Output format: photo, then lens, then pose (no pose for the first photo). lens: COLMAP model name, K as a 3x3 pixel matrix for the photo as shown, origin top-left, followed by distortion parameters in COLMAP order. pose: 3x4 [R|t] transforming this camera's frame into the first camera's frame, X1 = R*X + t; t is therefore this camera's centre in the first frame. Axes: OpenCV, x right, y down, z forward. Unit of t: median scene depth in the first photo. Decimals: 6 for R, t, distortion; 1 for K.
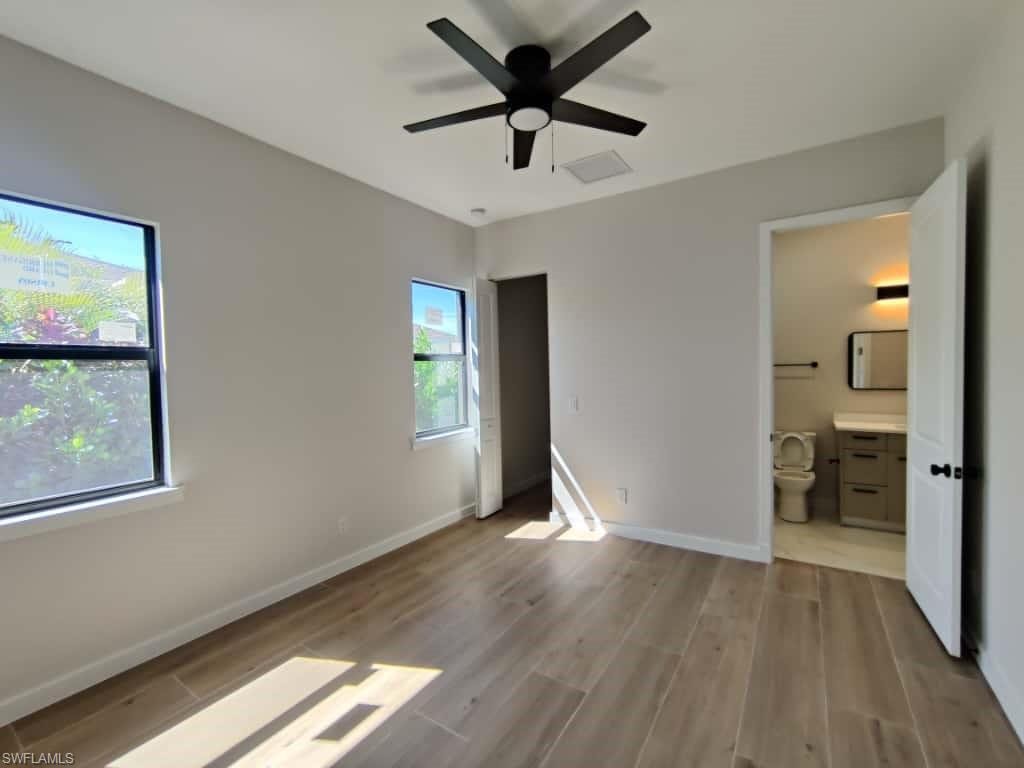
lens RADIAL K [[441.5, 0, 509.5], [0, 441.5, 381.0], [0, 0, 1]] dist [-0.001076, -0.000727]
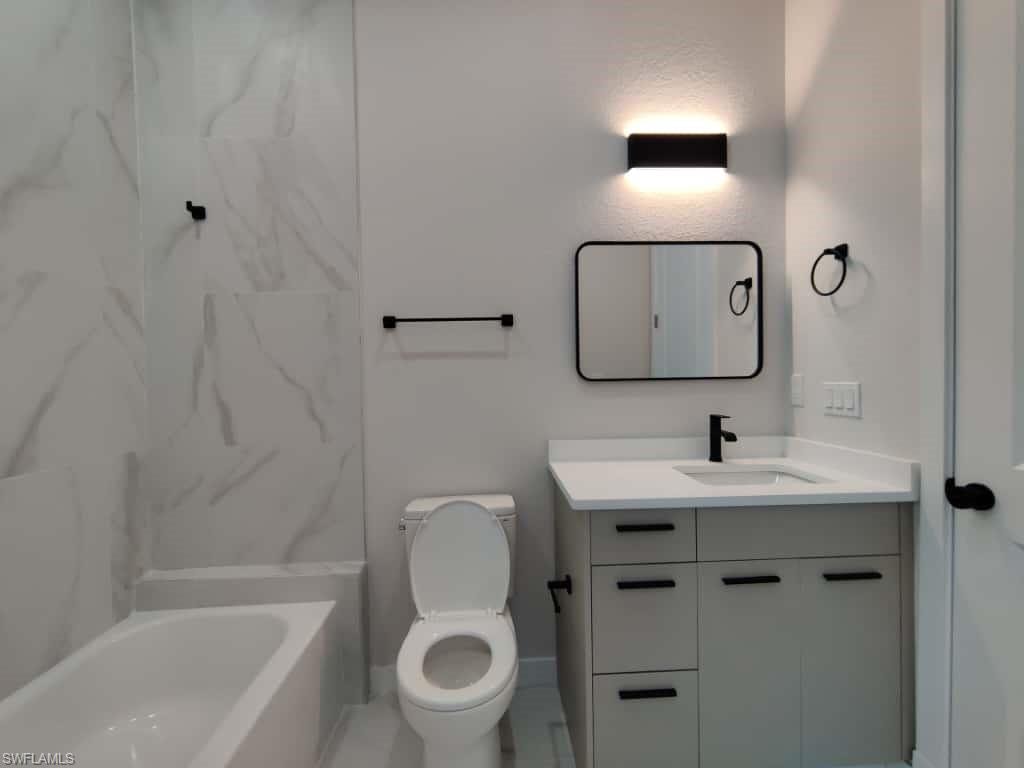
lens RADIAL K [[441.5, 0, 509.5], [0, 441.5, 381.0], [0, 0, 1]] dist [-0.001076, -0.000727]
pose [[0.813693, -0.012808, 0.581154, 0.675826], [0.021905, 0.999723, -0.008638, 0.028250], [-0.580882, 0.019759, 0.813748, 0.988827]]
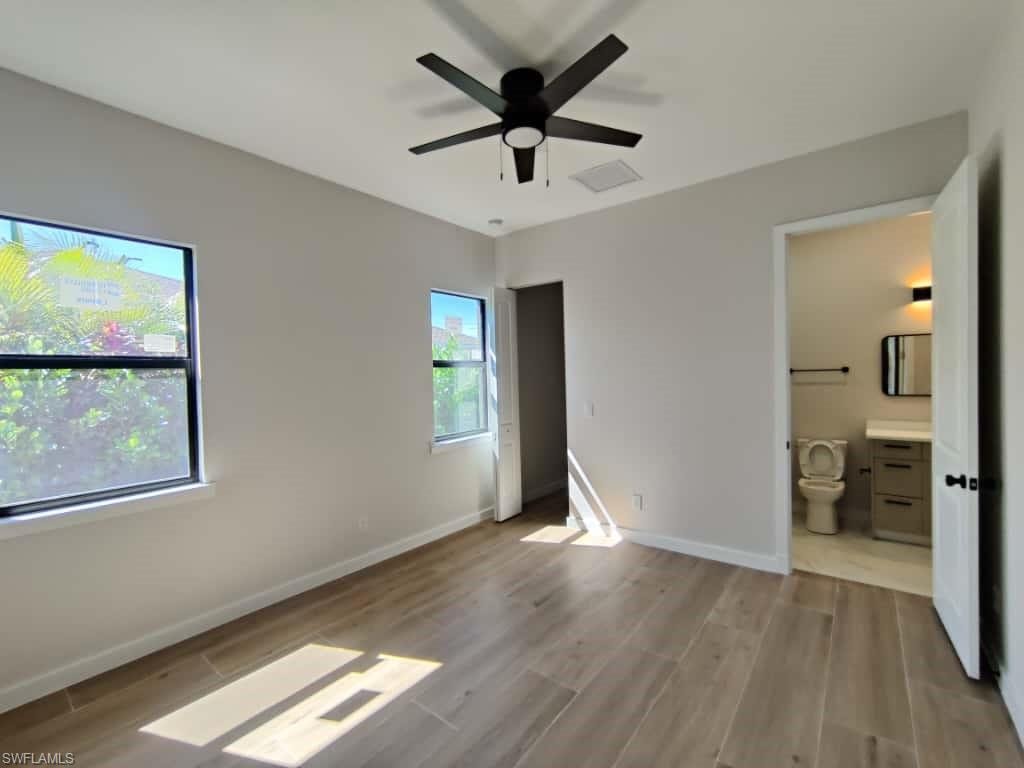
lens RADIAL K [[441.5, 0, 509.5], [0, 441.5, 381.0], [0, 0, 1]] dist [-0.001076, -0.000727]
pose [[0.996072, -0.001313, -0.088532, 0.072310], [0.000261, 0.999929, -0.011888, -0.002058], [0.088541, 0.011818, 0.996002, -0.027598]]
